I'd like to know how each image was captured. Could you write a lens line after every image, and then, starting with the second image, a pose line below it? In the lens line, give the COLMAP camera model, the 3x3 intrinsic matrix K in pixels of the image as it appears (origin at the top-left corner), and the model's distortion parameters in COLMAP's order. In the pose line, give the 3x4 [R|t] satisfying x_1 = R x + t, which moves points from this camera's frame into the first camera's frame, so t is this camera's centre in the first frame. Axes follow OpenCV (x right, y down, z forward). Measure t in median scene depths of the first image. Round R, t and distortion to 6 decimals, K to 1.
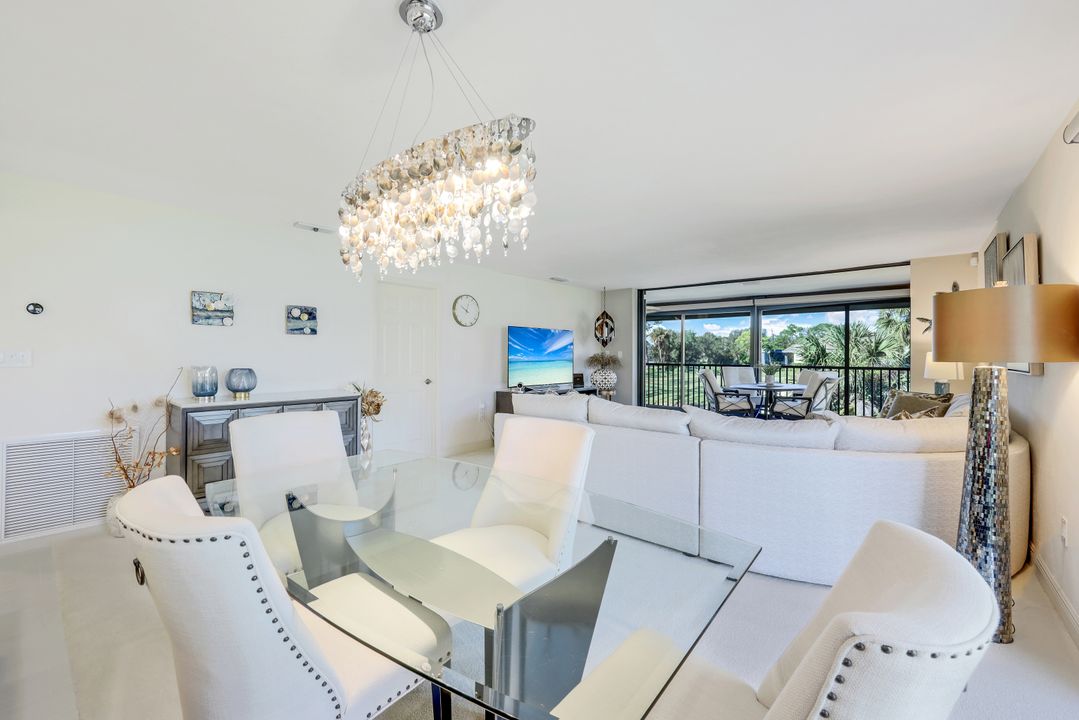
lens RADIAL K [[440.8, 0, 537.0], [0, 440.8, 355.9], [0, 0, 1]] dist [0.001067, 0.000209]
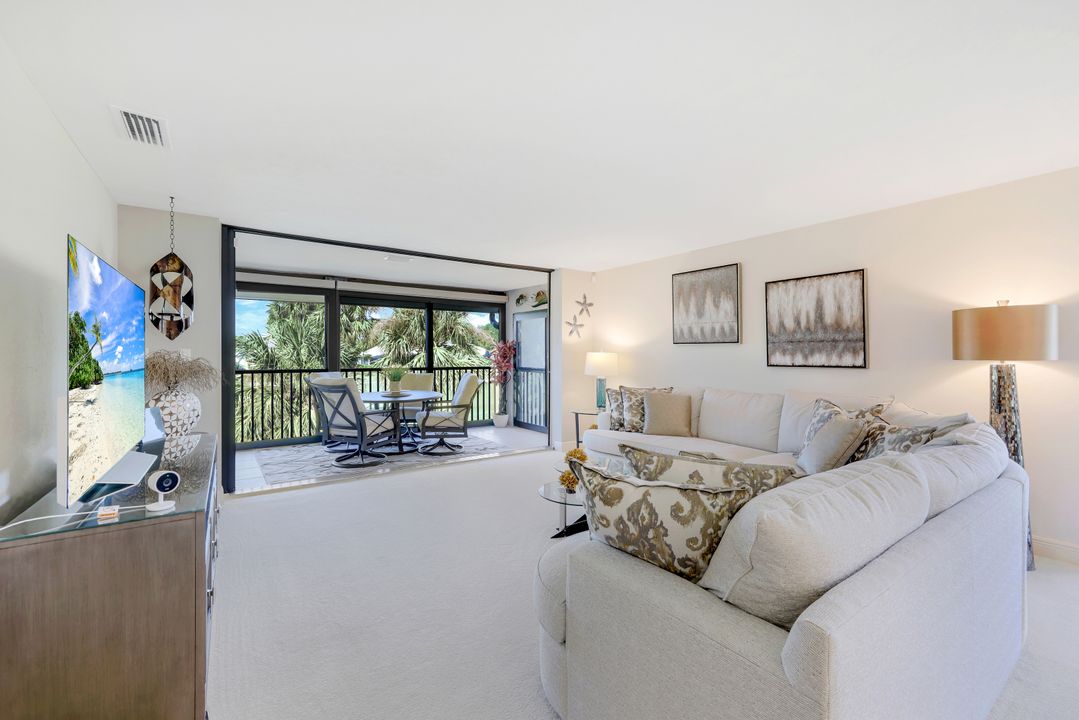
lens RADIAL K [[452.8, 0, 533.0], [0, 452.8, 355.5], [0, 0, 1]] dist [-0.000112, 0.000026]
pose [[0.247232, -0.003963, 0.968948, -0.181387], [0.003787, 0.999988, 0.003123, -0.003610], [-0.968949, 0.002898, 0.247244, 0.549936]]
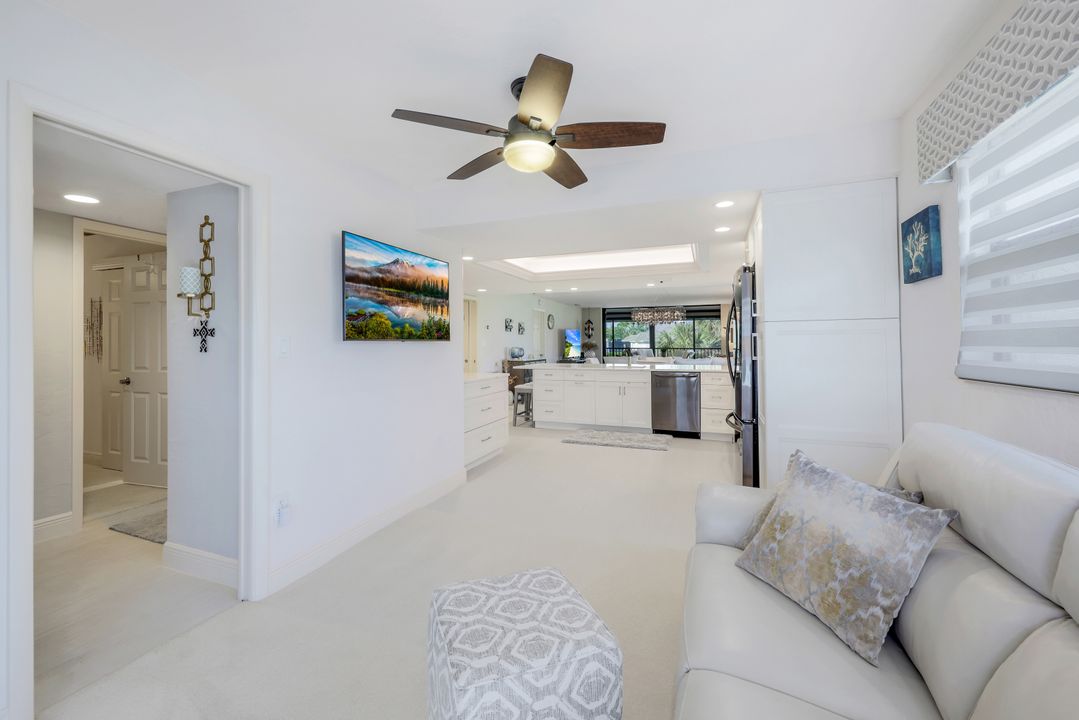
lens RADIAL K [[446.3, 0, 538.6], [0, 446.3, 337.5], [0, 0, 1]] dist [0.000265, 0.000076]
pose [[0.942590, -0.000695, 0.333951, -0.687428], [0.006855, 0.999827, -0.017268, 0.007018], [-0.333882, 0.018566, 0.942432, -0.734605]]
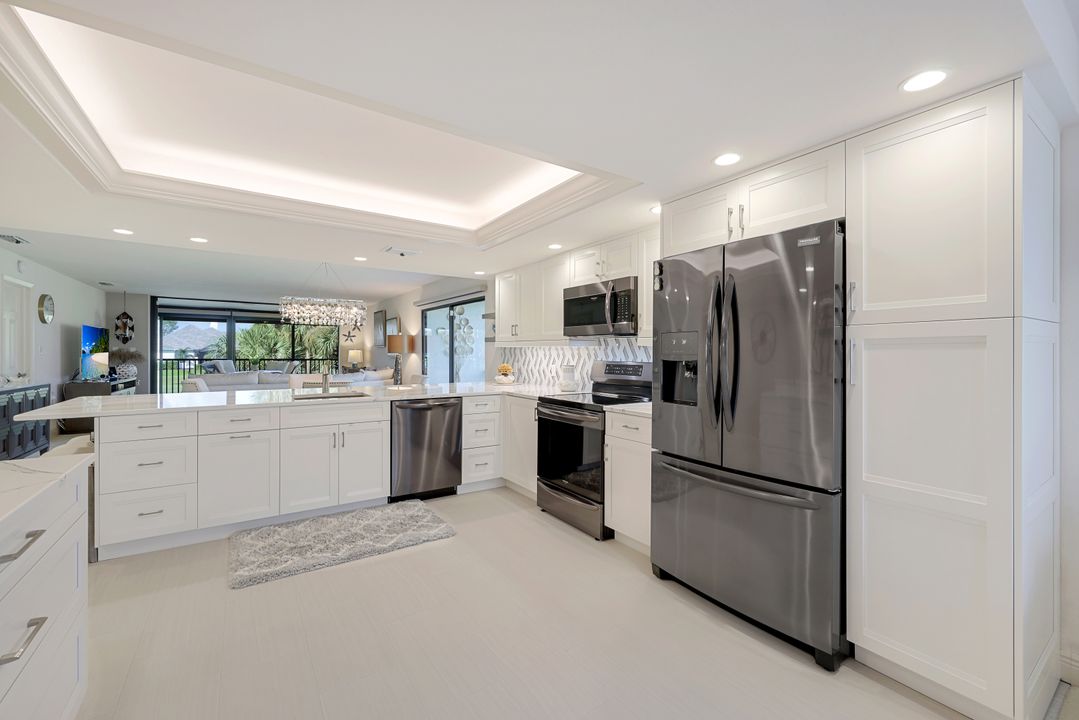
lens RADIAL K [[436.7, 0, 534.6], [0, 436.7, 355.0], [0, 0, 1]] dist [-0.002417, -0.000108]
pose [[0.270169, -0.003267, 0.962807, -0.639601], [-0.000452, 0.999994, 0.003520, 0.004346], [-0.962813, -0.001386, 0.270166, -0.324504]]
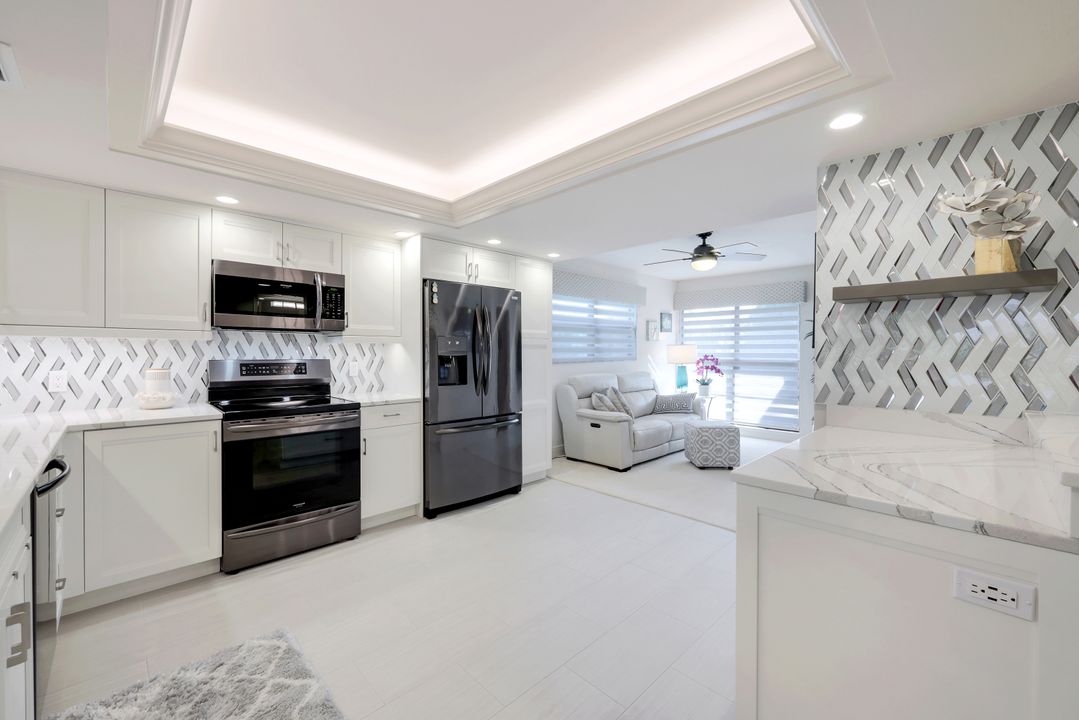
lens RADIAL K [[436.7, 0, 534.6], [0, 436.7, 355.0], [0, 0, 1]] dist [-0.002417, -0.000108]
pose [[-0.994966, -0.004380, 0.100115, -0.446279], [-0.003124, 0.999914, 0.012703, 0.002701], [-0.100162, 0.012327, -0.994895, 0.094422]]
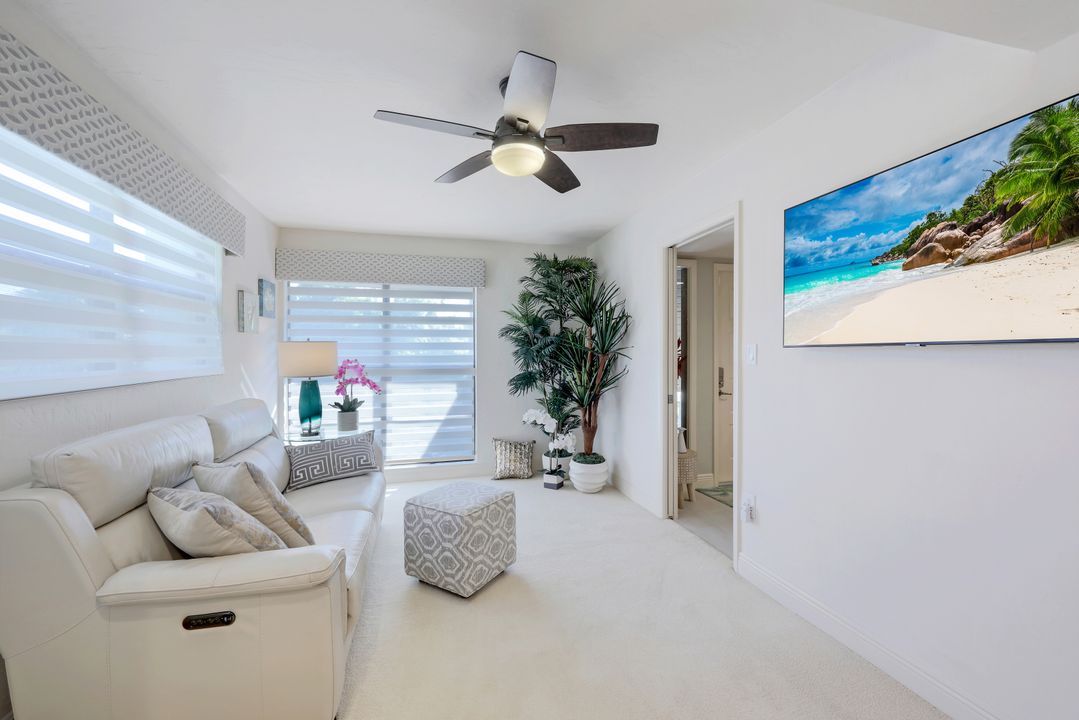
lens RADIAL K [[436.7, 0, 534.6], [0, 436.7, 355.0], [0, 0, 1]] dist [-0.002417, -0.000108]
pose [[-0.574620, 0.004384, -0.818409, -0.404269], [0.000888, 0.999988, 0.004733, 0.005098], [0.818420, 0.001993, -0.574617, -0.329771]]
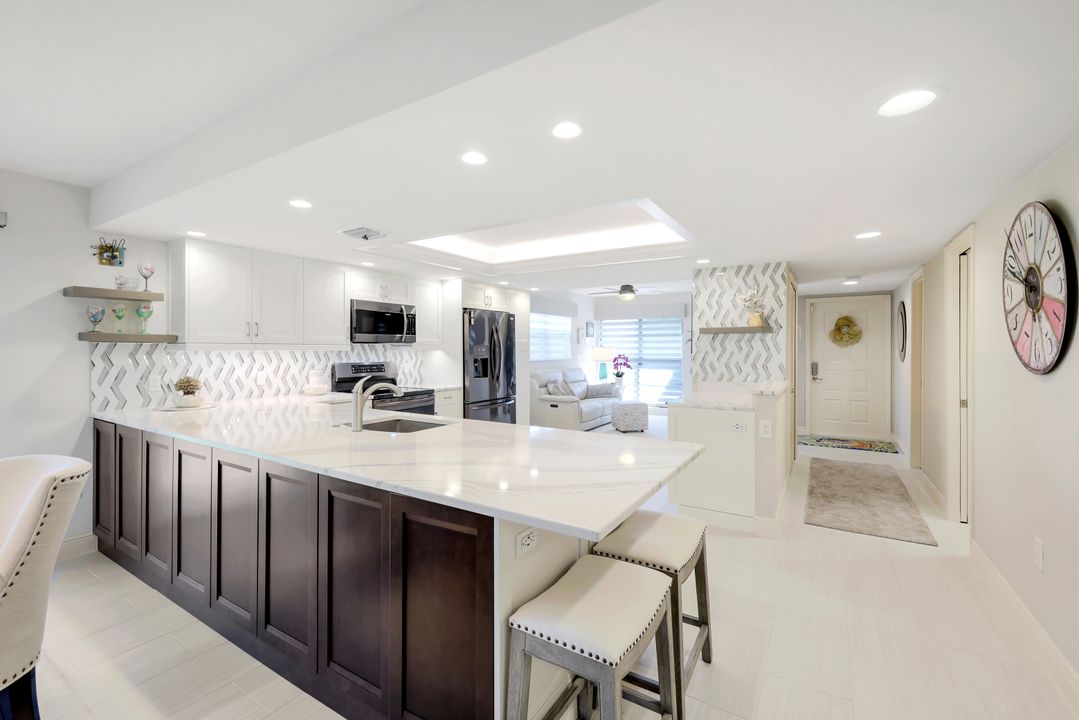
lens RADIAL K [[460.4, 0, 537.6], [0, 460.4, 348.1], [0, 0, 1]] dist [0.002408, 0.000480]
pose [[-0.989019, 0.000419, -0.147785, -0.299757], [-0.000204, 0.999991, 0.004198, -0.009756], [0.147786, 0.004182, -0.989011, 0.380162]]
